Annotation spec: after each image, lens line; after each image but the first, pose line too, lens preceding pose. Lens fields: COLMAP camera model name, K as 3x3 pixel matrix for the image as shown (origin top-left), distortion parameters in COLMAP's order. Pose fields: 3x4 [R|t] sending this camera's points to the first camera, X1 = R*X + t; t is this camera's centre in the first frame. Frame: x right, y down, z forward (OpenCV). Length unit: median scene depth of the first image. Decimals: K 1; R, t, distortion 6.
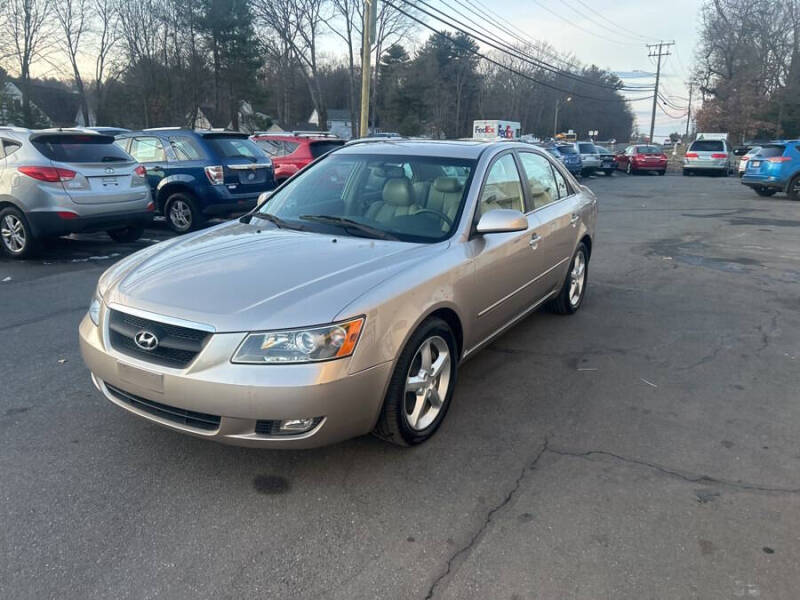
lens RADIAL K [[603.2, 0, 398.0], [0, 603.2, 300.2], [0, 0, 1]] dist [0.044264, -0.046755]
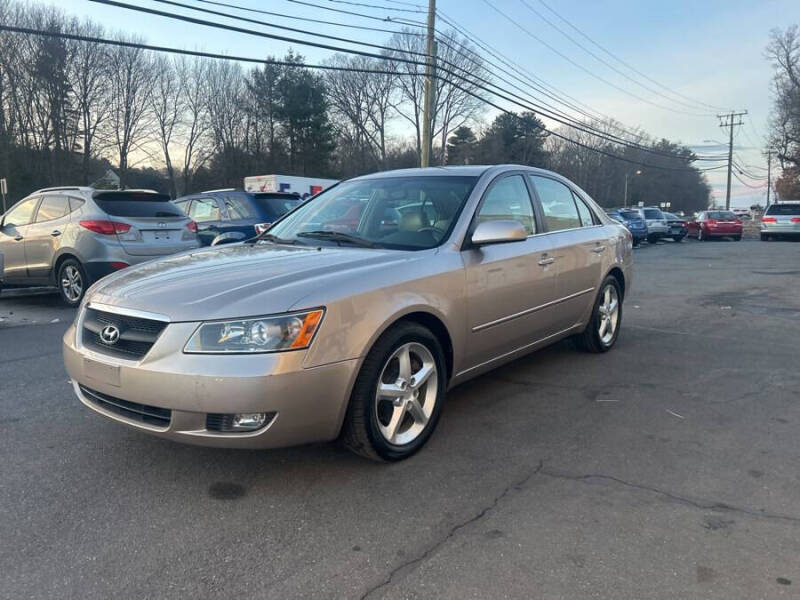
lens RADIAL K [[603.2, 0, 391.6], [0, 603.2, 299.3], [0, 0, 1]] dist [0.044264, -0.046755]
pose [[0.992577, -0.000570, -0.121618, 0.117599], [-0.014414, 0.992389, -0.122293, 0.090803], [0.120762, 0.123138, 0.985014, 0.054117]]
